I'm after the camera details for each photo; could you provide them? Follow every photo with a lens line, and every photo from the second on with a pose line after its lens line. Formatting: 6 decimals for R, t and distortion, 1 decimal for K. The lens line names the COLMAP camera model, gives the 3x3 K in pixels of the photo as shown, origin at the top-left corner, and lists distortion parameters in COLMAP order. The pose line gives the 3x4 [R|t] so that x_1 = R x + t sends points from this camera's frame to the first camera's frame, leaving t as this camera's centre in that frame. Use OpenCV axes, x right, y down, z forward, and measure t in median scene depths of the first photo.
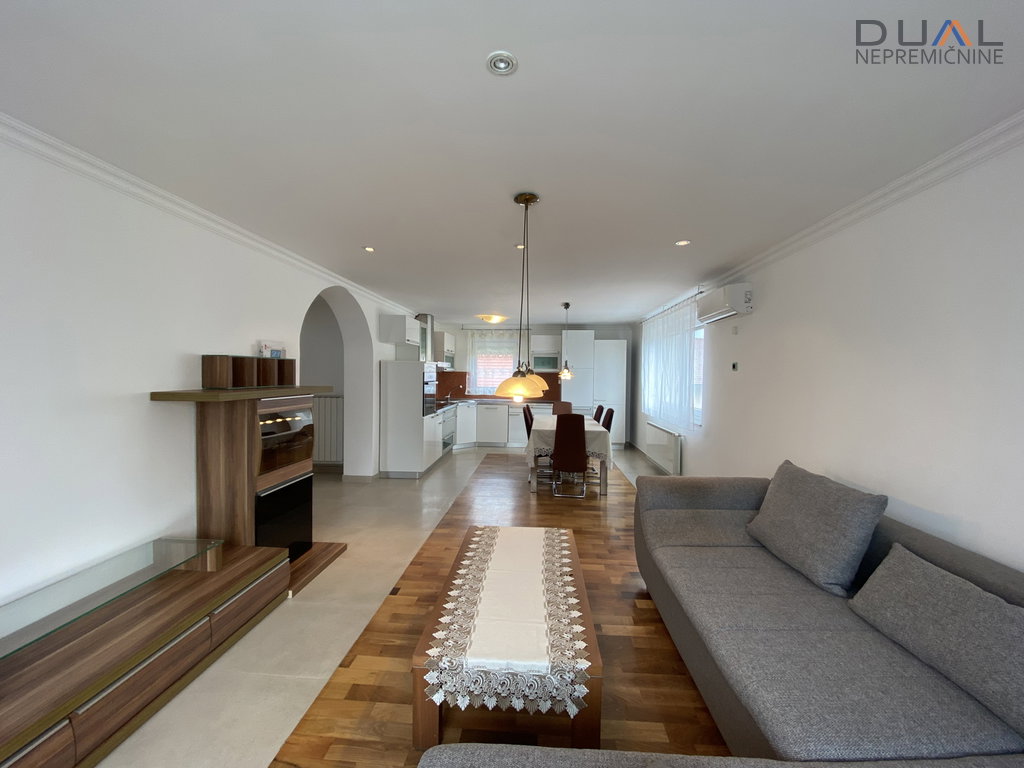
lens RADIAL K [[412.3, 0, 515.7], [0, 412.3, 383.6], [0, 0, 1]] dist [0.021393, -0.021700]
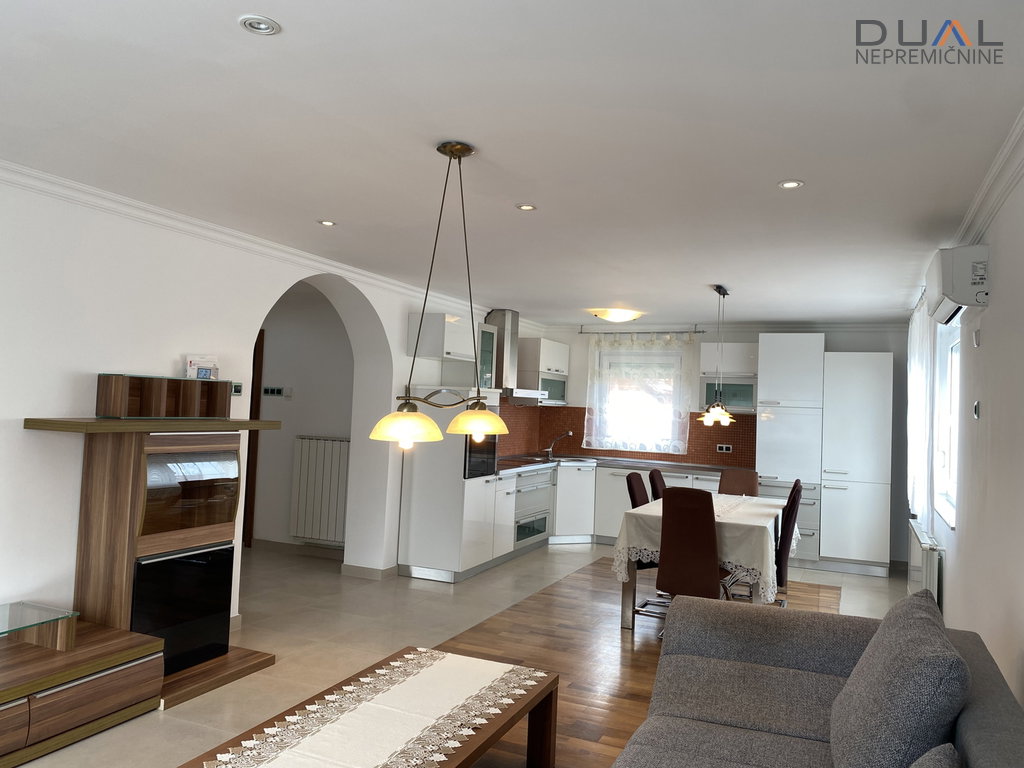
lens RADIAL K [[780.6, 0, 513.7], [0, 780.6, 376.8], [0, 0, 1]] dist [0.051811, -0.048708]
pose [[0.938075, 0.014551, -0.346128, 0.394164], [-0.038307, 0.997347, -0.061893, -0.001078], [0.344309, 0.071320, 0.936144, -0.096661]]
